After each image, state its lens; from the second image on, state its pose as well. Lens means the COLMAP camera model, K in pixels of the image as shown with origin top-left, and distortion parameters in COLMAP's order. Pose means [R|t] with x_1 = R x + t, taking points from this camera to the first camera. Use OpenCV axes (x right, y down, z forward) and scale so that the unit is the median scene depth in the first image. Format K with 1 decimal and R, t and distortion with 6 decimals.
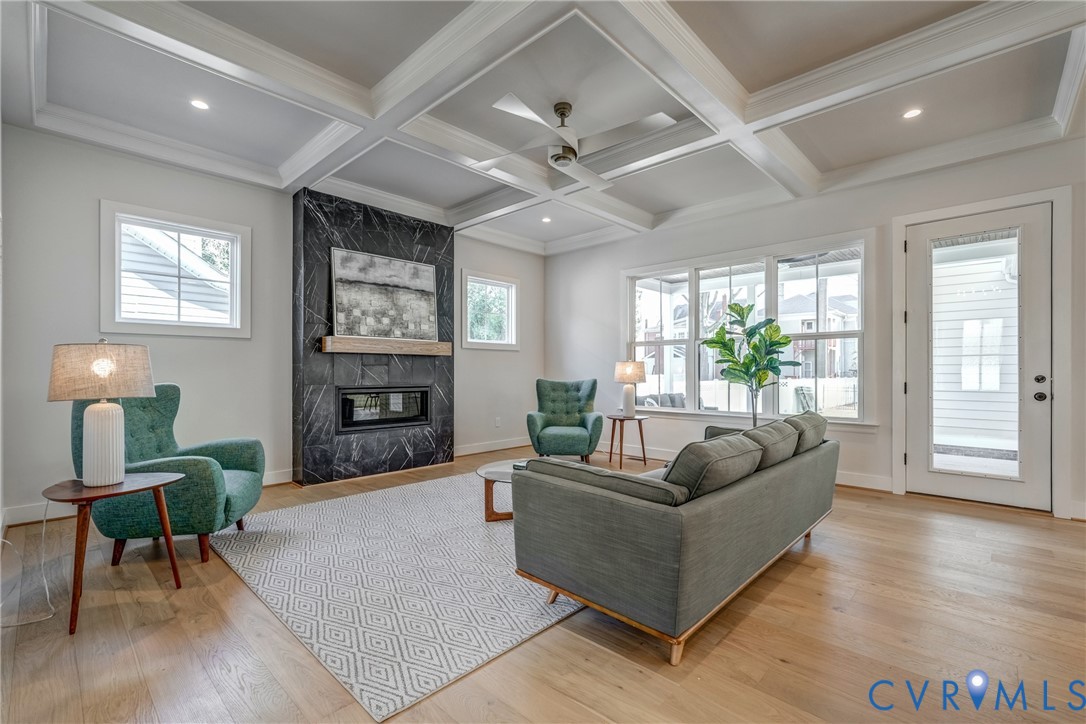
lens RADIAL K [[483.8, 0, 545.2], [0, 483.8, 369.6], [0, 0, 1]] dist [-0.001727, 0.000018]
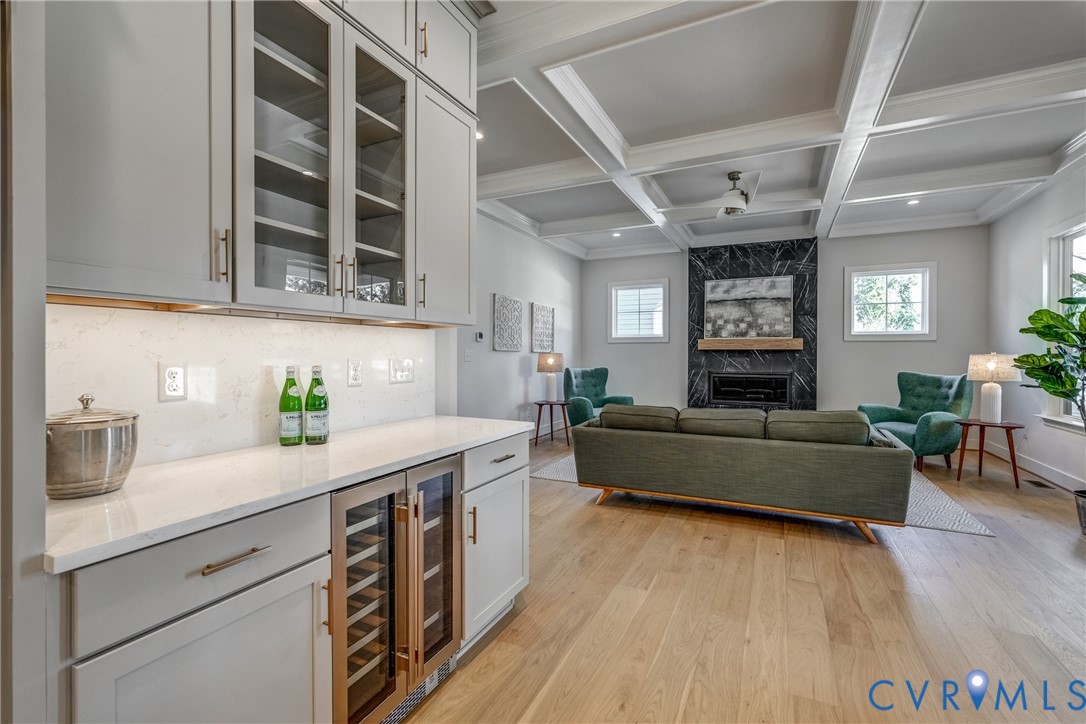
lens RADIAL K [[483.8, 0, 547.1], [0, 483.8, 362.4], [0, 0, 1]] dist [-0.001727, 0.000018]
pose [[0.296128, 0.018688, -0.954965, 0.822820], [0.001367, 0.999799, 0.019990, -0.024094], [0.955147, -0.007225, 0.296043, 0.057682]]
